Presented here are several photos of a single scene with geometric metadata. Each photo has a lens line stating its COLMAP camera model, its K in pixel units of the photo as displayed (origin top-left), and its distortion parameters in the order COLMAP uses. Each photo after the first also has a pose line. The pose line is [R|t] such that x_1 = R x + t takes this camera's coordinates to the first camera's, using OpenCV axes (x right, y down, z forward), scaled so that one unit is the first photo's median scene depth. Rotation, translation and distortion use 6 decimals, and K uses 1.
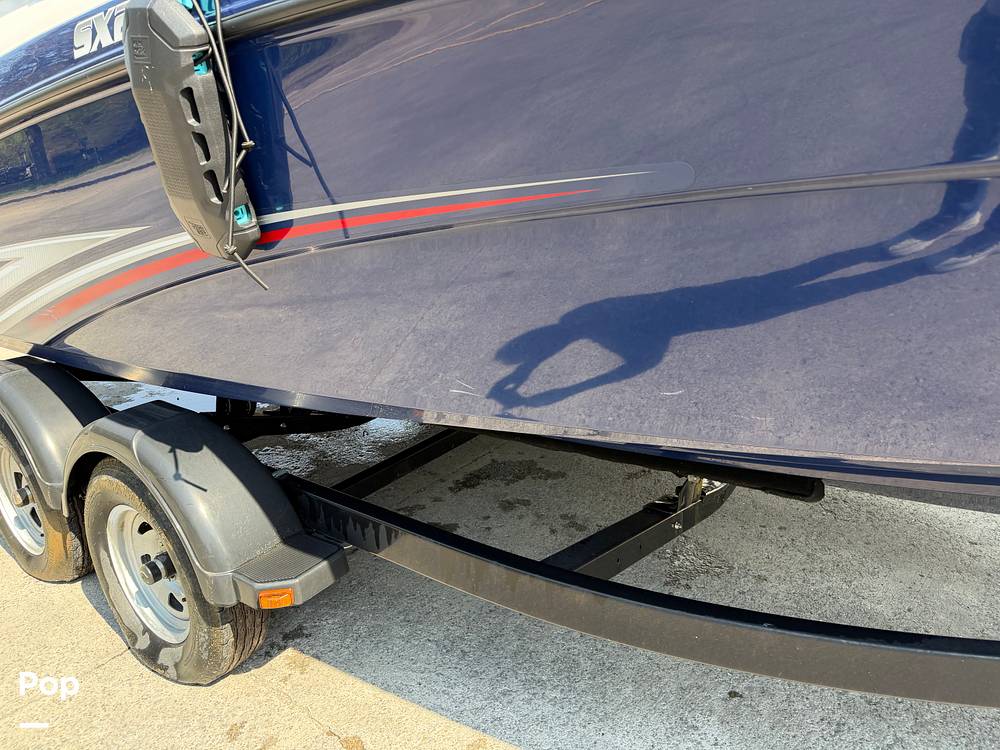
lens RADIAL K [[691.1, 0, 499.5], [0, 691.1, 373.6], [0, 0, 1]] dist [0.012283, -0.042786]
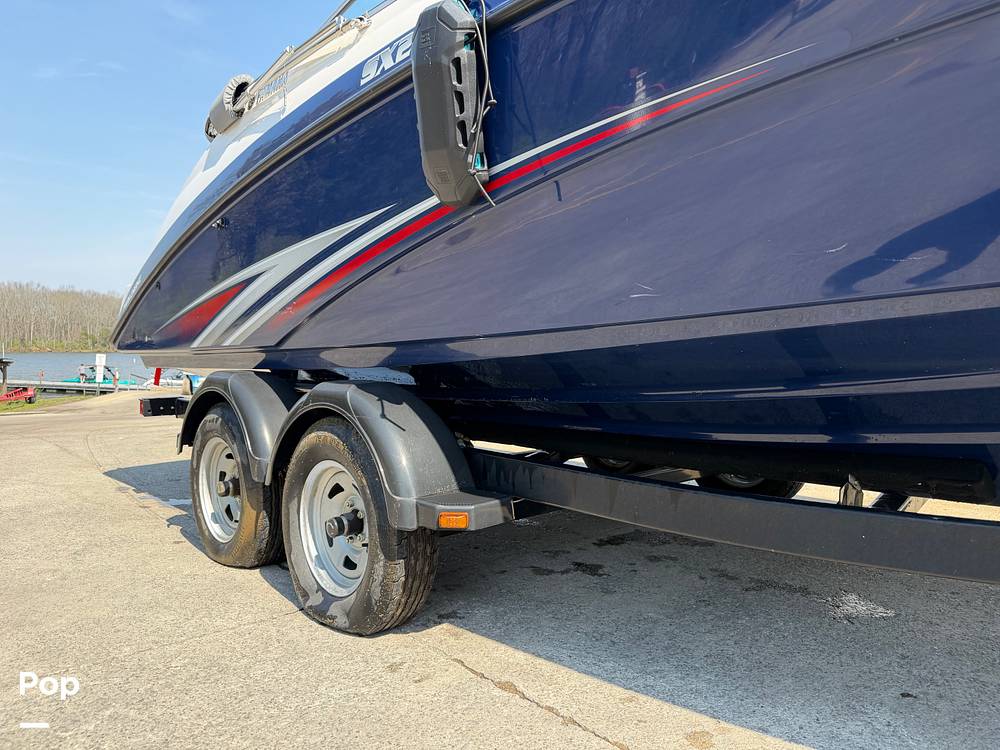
lens RADIAL K [[691.1, 0, 505.2], [0, 691.1, 375.5], [0, 0, 1]] dist [0.012283, -0.042786]
pose [[0.982166, 0.041883, -0.183290, -0.044174], [-0.088900, 0.962462, -0.256444, 0.348590], [0.165669, 0.268165, 0.949021, -0.092012]]
